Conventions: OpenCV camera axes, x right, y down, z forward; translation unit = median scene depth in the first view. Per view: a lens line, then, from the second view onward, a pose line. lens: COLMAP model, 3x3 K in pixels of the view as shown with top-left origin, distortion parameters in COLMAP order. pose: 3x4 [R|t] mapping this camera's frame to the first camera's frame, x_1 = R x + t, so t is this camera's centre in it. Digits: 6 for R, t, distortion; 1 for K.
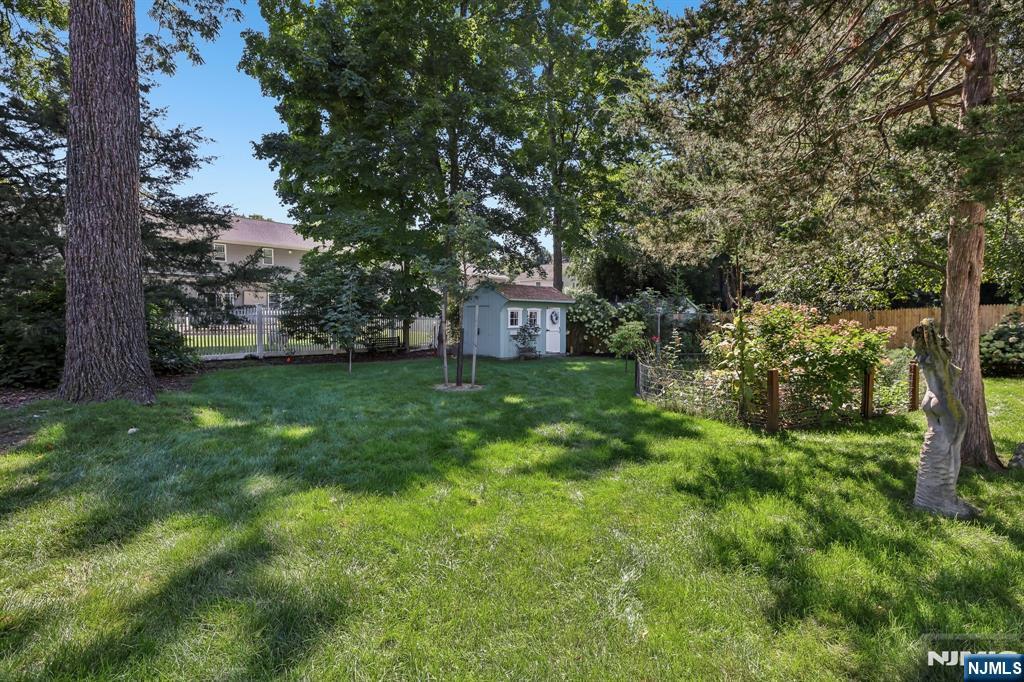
lens RADIAL K [[468.2, 0, 515.5], [0, 468.2, 335.0], [0, 0, 1]] dist [-0.037372, 0.021572]
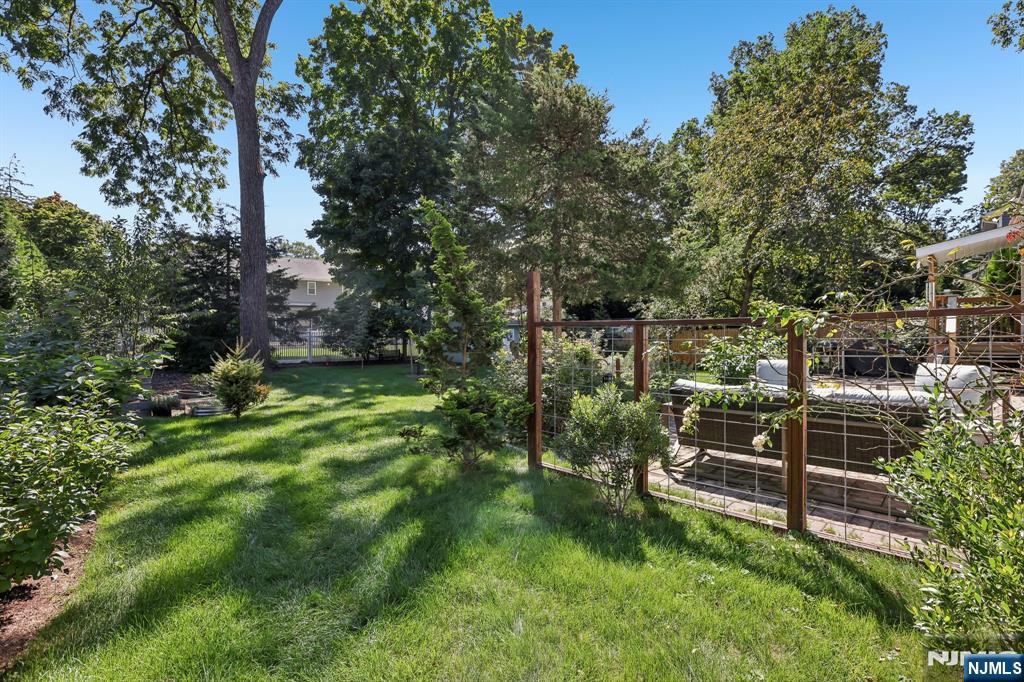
lens RADIAL K [[462.5, 0, 512.0], [0, 462.5, 341.0], [0, 0, 1]] dist [-0.023945, 0.000366]
pose [[0.997484, -0.002276, -0.070849, 0.228256], [0.000771, 0.999774, -0.021260, 0.007922], [0.070882, 0.021152, 0.997260, -0.476208]]
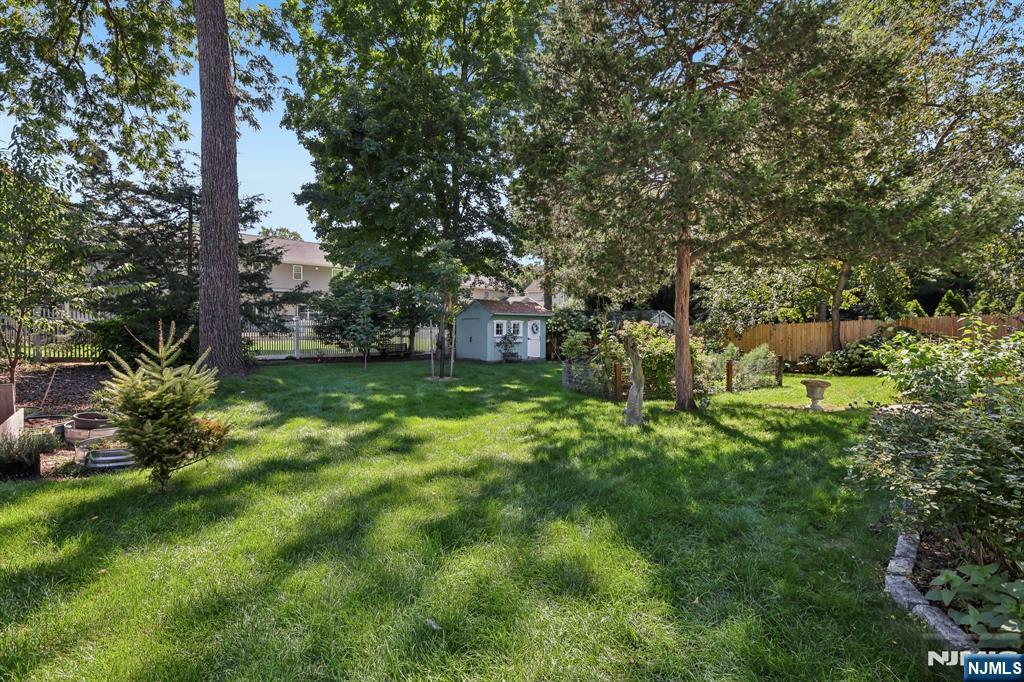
lens RADIAL K [[468.2, 0, 515.5], [0, 468.2, 335.0], [0, 0, 1]] dist [-0.037372, 0.021572]
pose [[0.999208, 0.005706, -0.039385, 0.095911], [-0.006439, 0.999808, -0.018521, 0.003133], [0.039272, 0.018760, 0.999052, -0.241825]]
